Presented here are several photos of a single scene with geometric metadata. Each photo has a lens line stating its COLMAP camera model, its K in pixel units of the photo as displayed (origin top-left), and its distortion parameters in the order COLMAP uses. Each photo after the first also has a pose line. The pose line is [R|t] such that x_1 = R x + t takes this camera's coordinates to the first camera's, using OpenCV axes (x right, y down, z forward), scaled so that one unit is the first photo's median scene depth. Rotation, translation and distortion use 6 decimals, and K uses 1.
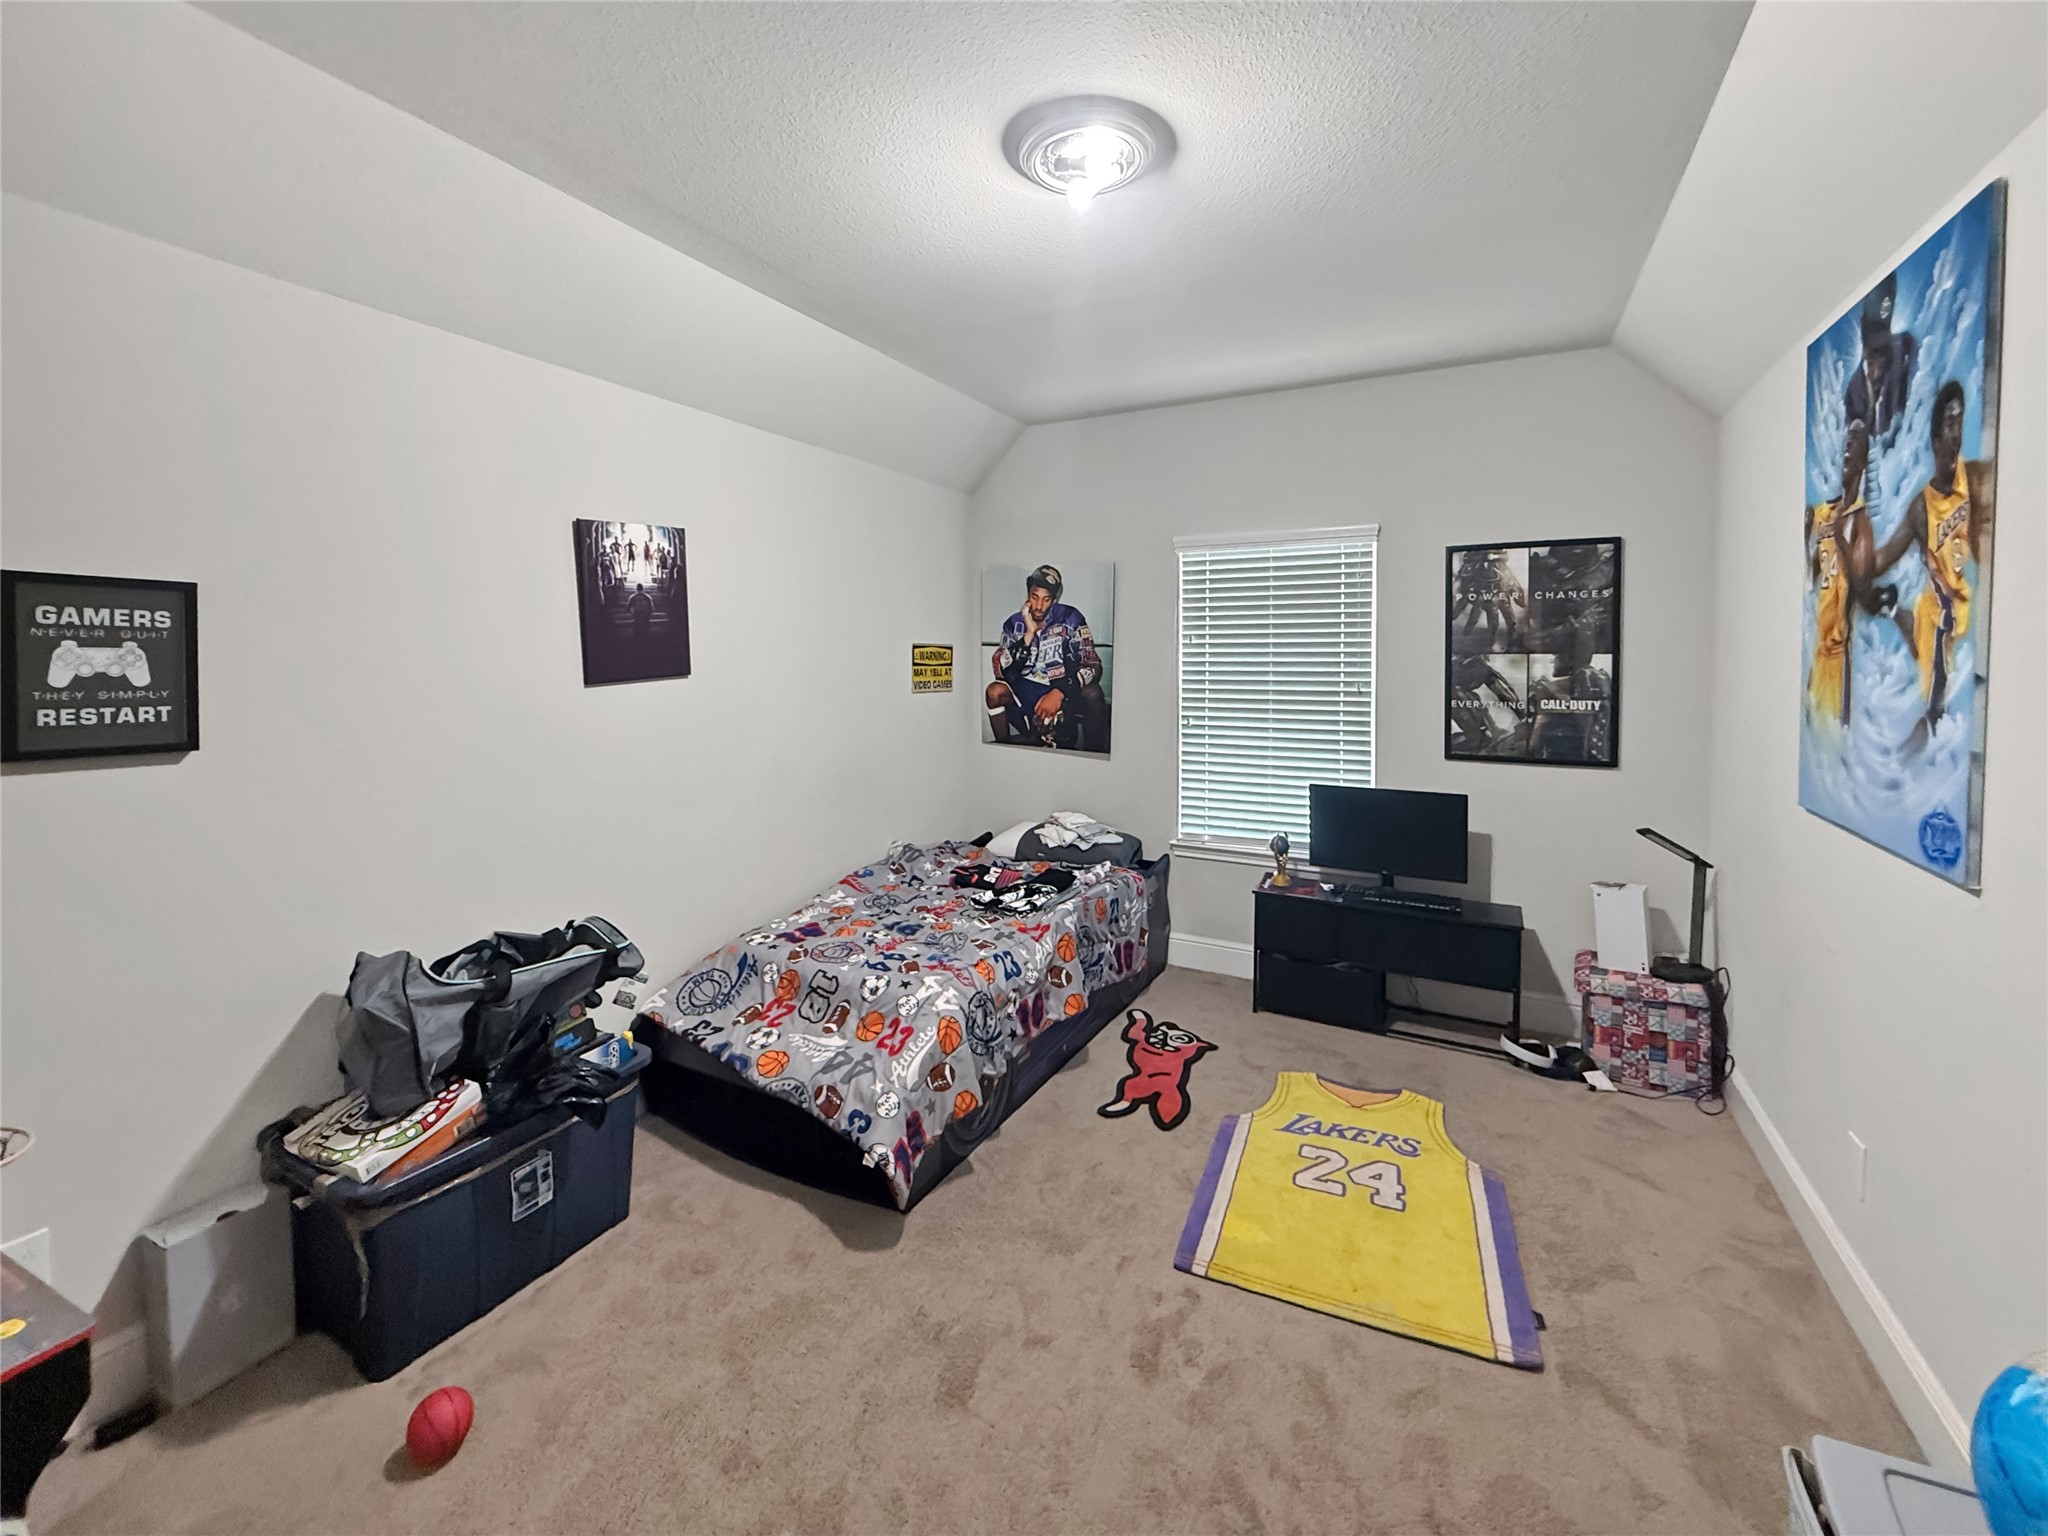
lens RADIAL K [[869.7, 0, 1021.4], [0, 869.7, 715.0], [0, 0, 1]] dist [0.000397, 0.000152]
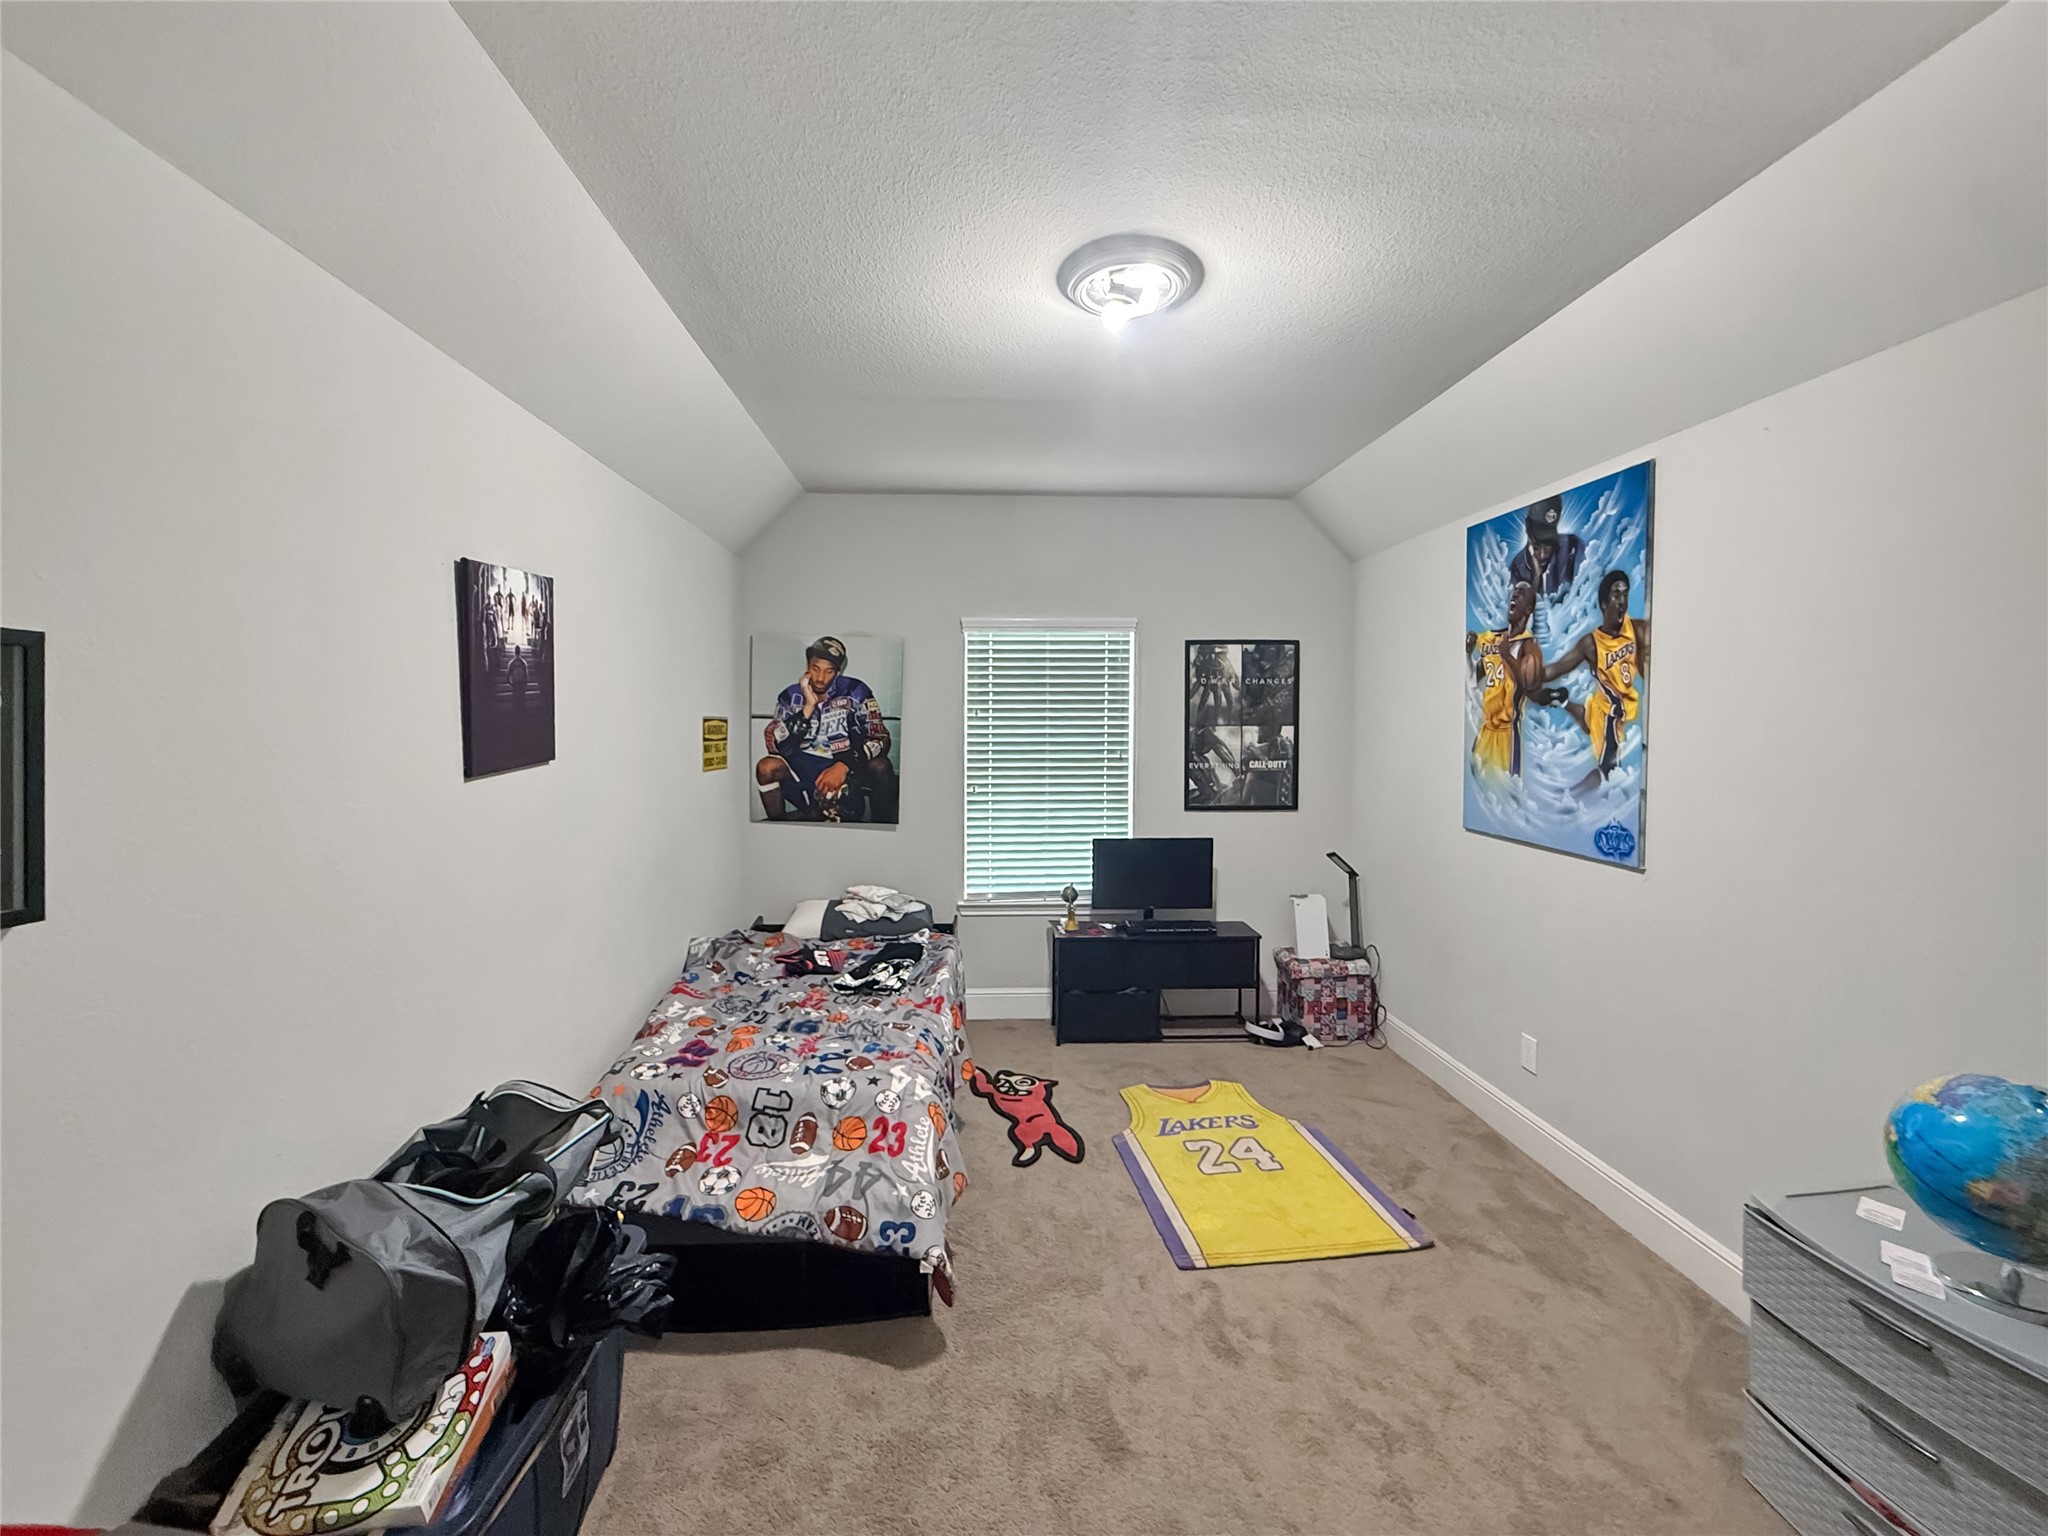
lens RADIAL K [[843.9, 0, 1024.0], [0, 843.9, 768.0], [0, 0, 1]] dist [-0.000157, -0.000165]
pose [[0.854322, -0.031413, 0.518795, -0.426146], [0.037226, 0.999307, -0.000793, -0.022664], [-0.518410, 0.019990, 0.854899, 0.112712]]
